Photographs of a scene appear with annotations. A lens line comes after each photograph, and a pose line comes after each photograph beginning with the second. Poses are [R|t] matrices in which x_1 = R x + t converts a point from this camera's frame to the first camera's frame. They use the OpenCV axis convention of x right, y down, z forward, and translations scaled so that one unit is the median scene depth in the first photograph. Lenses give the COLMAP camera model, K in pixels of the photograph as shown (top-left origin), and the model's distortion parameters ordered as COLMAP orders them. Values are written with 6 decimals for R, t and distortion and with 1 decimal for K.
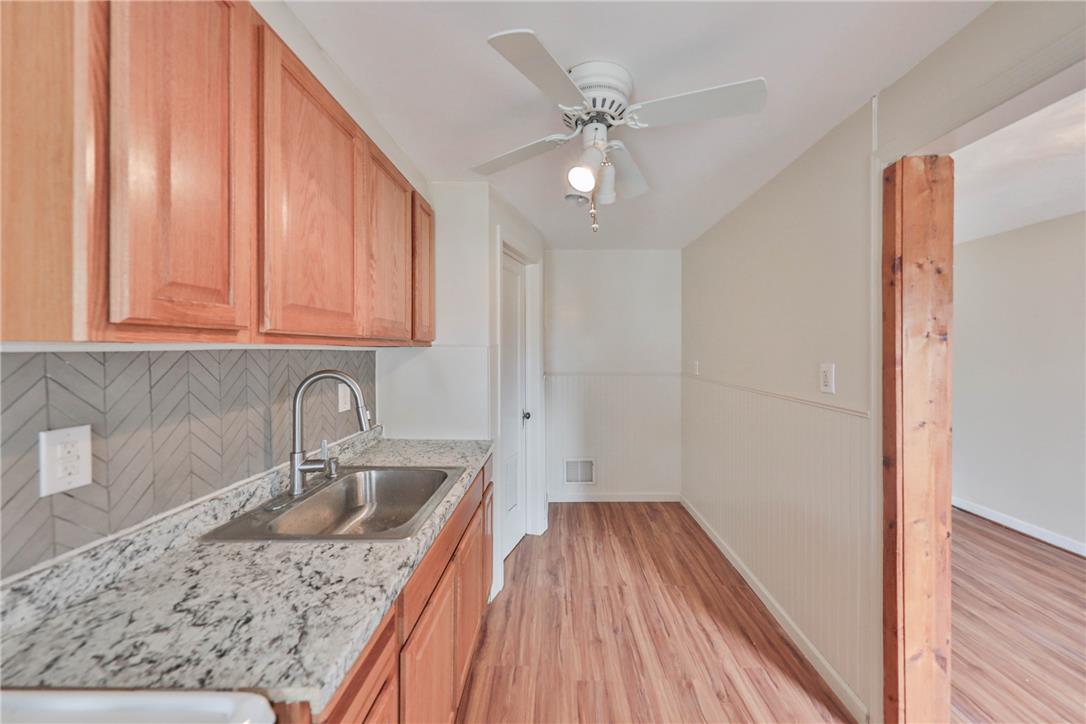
lens RADIAL K [[374.9, 0, 557.8], [0, 374.9, 354.3], [0, 0, 1]] dist [0.011079, -0.003155]
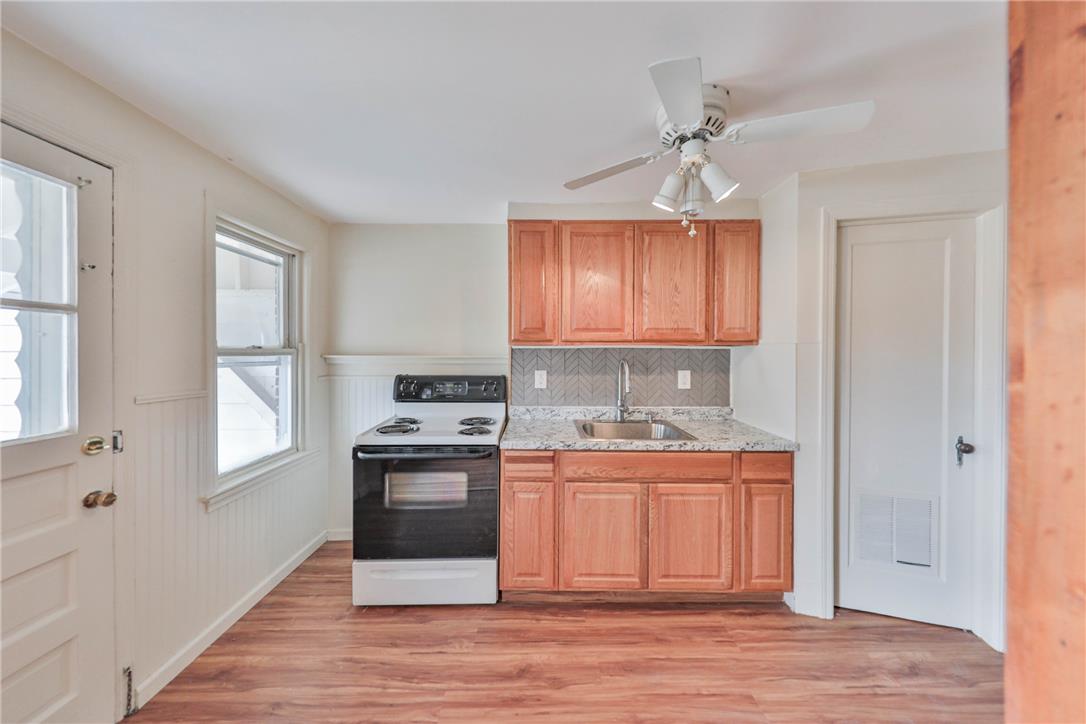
lens RADIAL K [[374.9, 0, 530.8], [0, 374.9, 351.2], [0, 0, 1]] dist [0.011079, -0.003155]
pose [[-0.004212, 0.002853, -0.999987, 1.275291], [-0.011296, 0.999932, 0.002900, 0.006243], [0.999927, 0.011308, -0.004180, 0.550976]]
